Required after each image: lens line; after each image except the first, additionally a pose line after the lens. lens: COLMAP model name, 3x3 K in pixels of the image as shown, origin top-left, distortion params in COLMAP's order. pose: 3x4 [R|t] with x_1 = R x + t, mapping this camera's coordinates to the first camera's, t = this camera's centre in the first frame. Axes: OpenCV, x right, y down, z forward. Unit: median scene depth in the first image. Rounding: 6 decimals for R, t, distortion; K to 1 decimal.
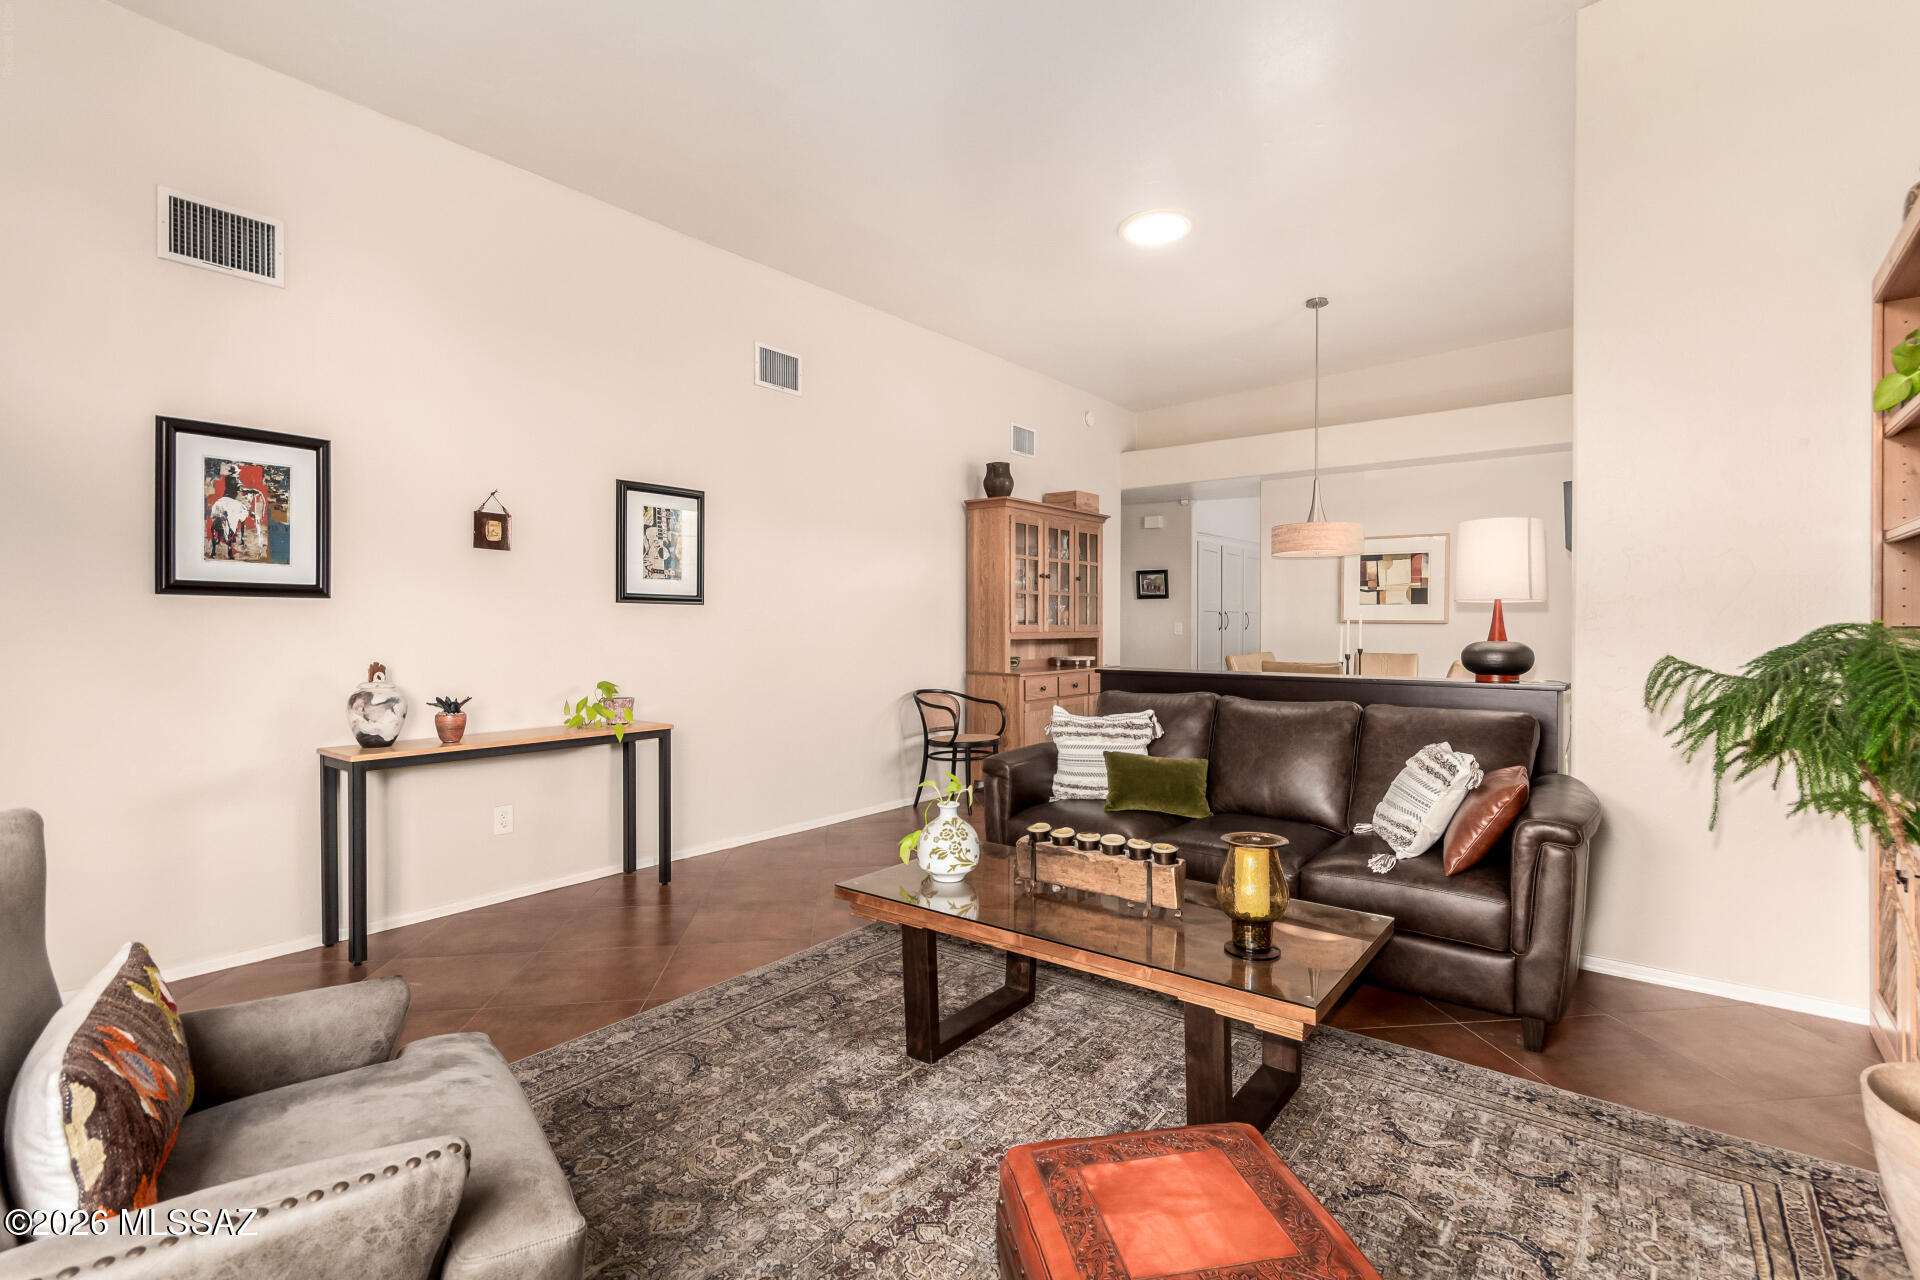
lens RADIAL K [[892.3, 0, 962.9], [0, 892.3, 629.6], [0, 0, 1]] dist [0.004633, 0.001251]
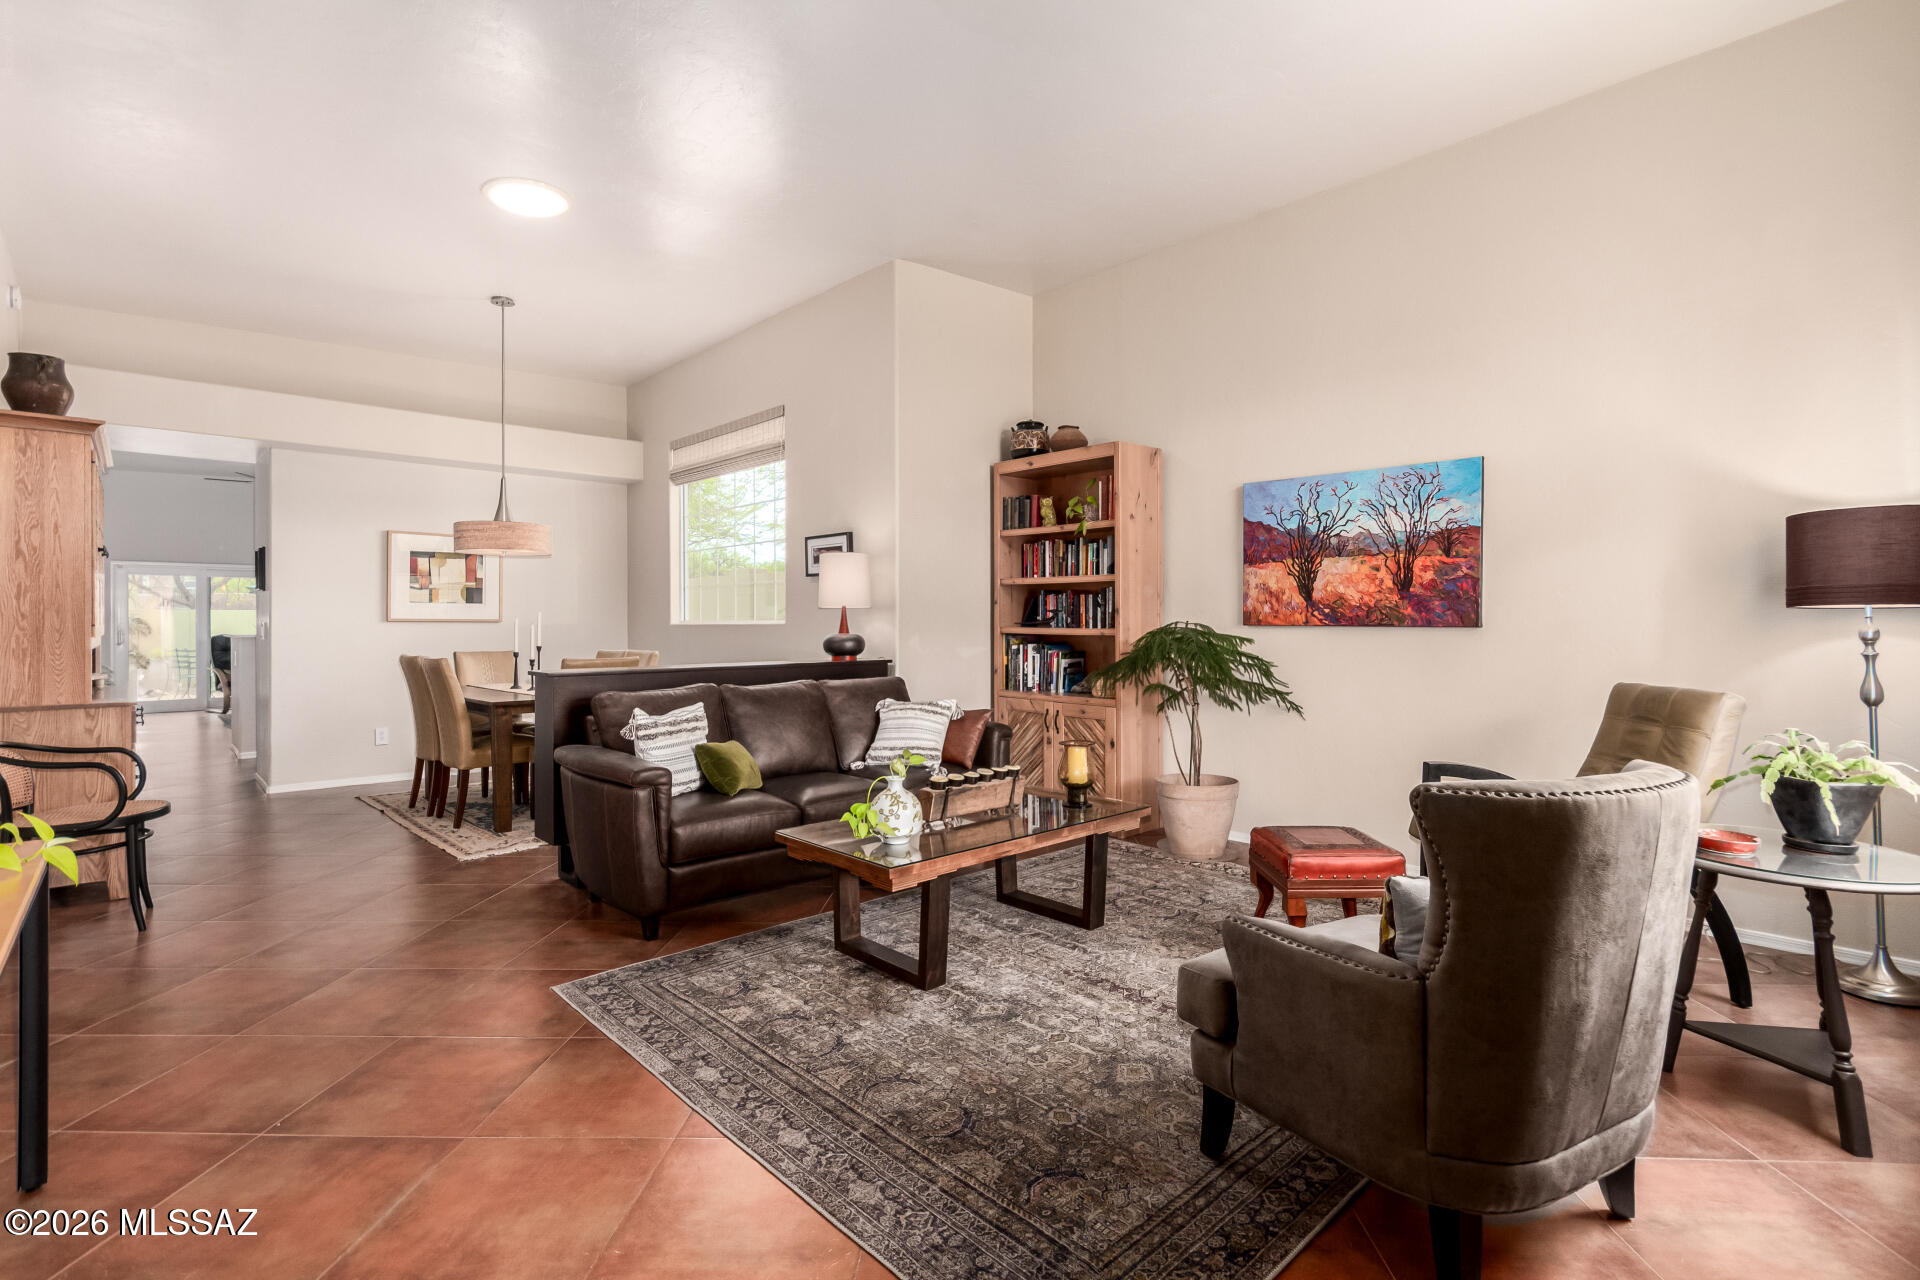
lens RADIAL K [[892.3, 0, 1005.3], [0, 892.3, 603.4], [0, 0, 1]] dist [0.004633, 0.001251]
pose [[0.141637, 0.020992, 0.989696, -1.212575], [0.008137, 0.999717, -0.022369, -0.002564], [-0.989885, 0.011222, 0.141426, 0.726855]]
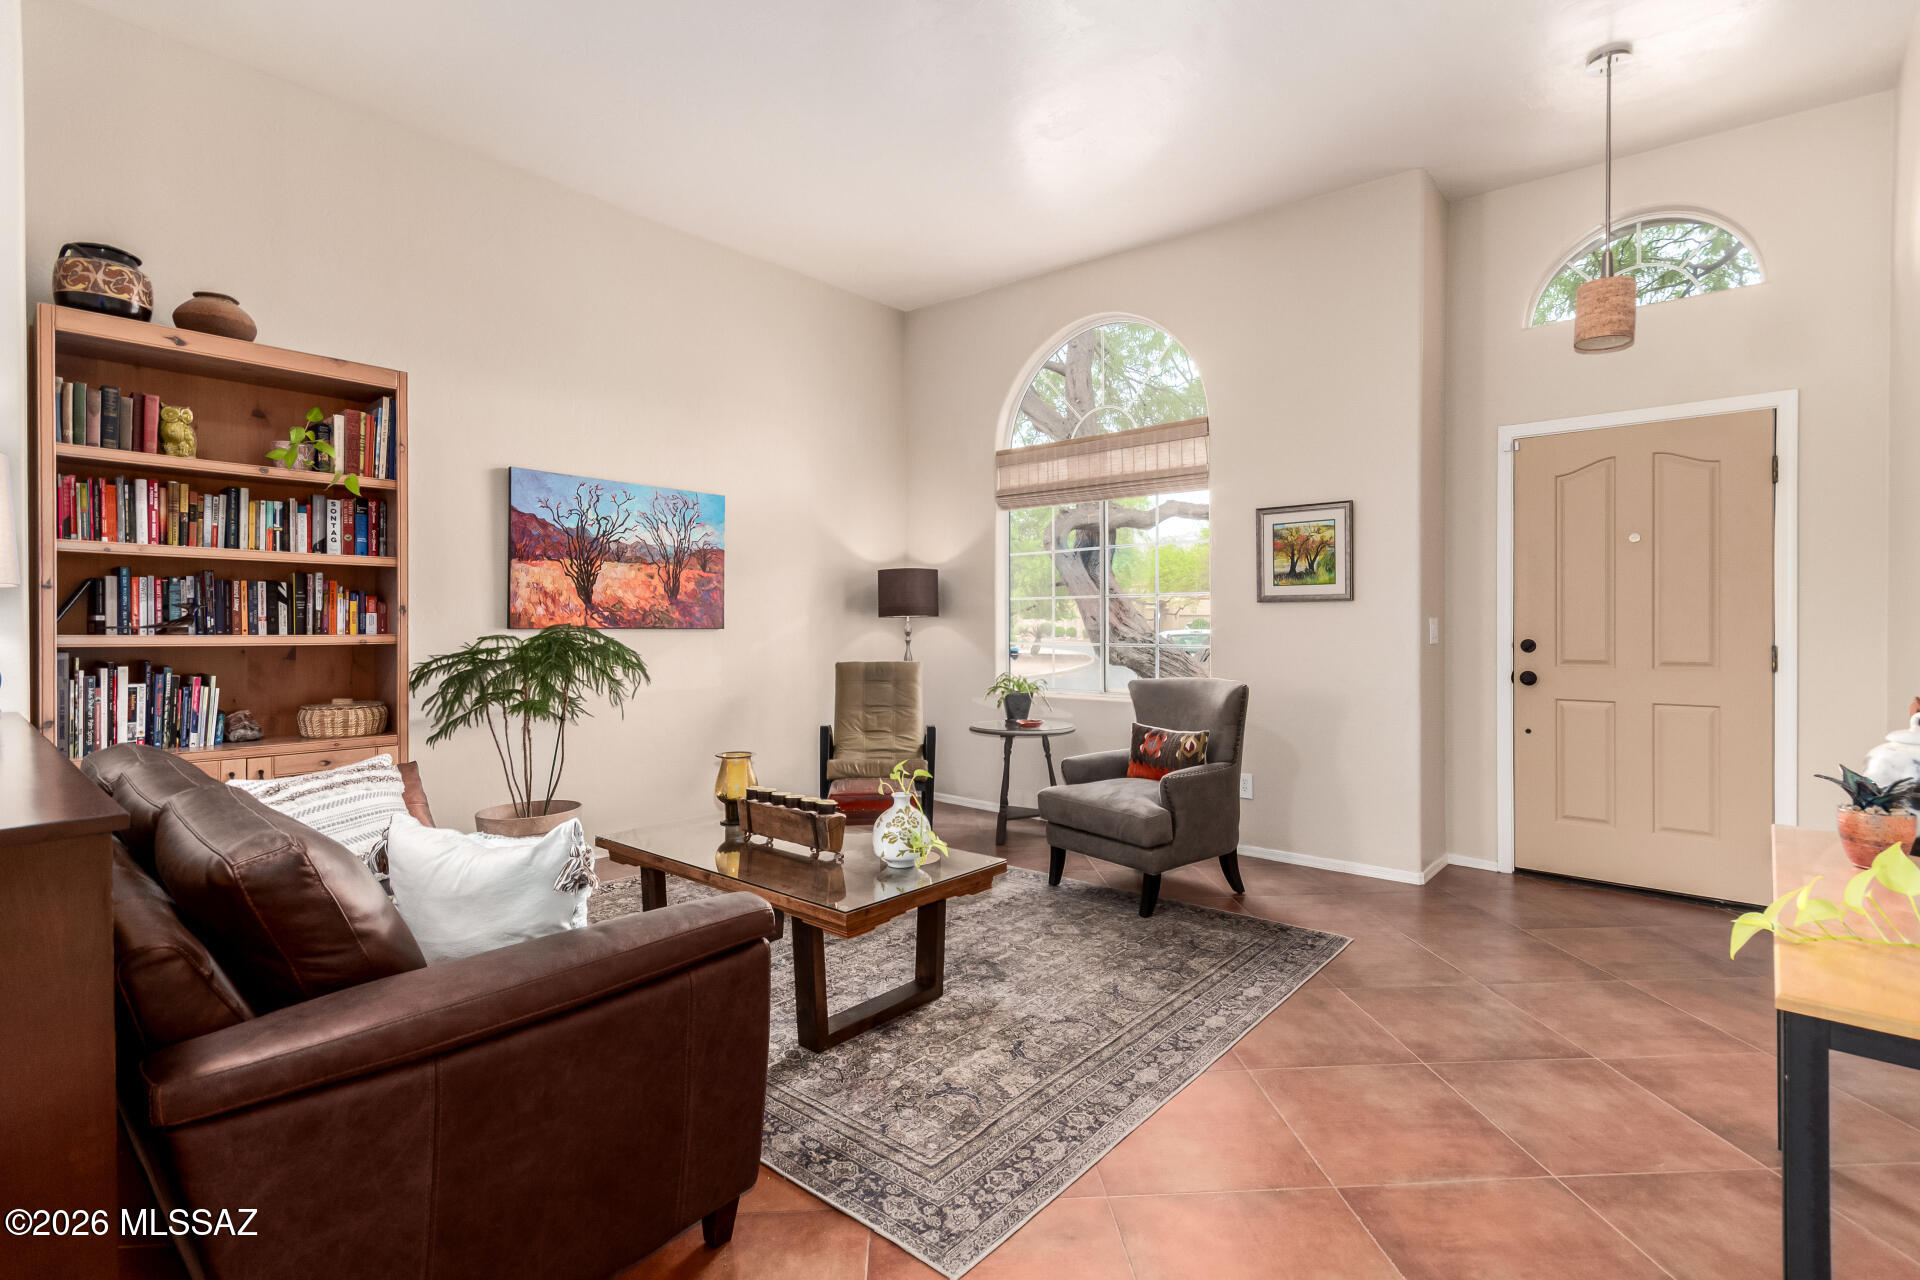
lens RADIAL K [[892.3, 0, 953.6], [0, 892.3, 626.9], [0, 0, 1]] dist [0.004633, 0.001251]
pose [[-0.997628, 0.000628, 0.068835, -0.157575], [0.001396, 0.999937, 0.011112, -0.015465], [-0.068823, 0.011182, -0.997566, 2.151486]]
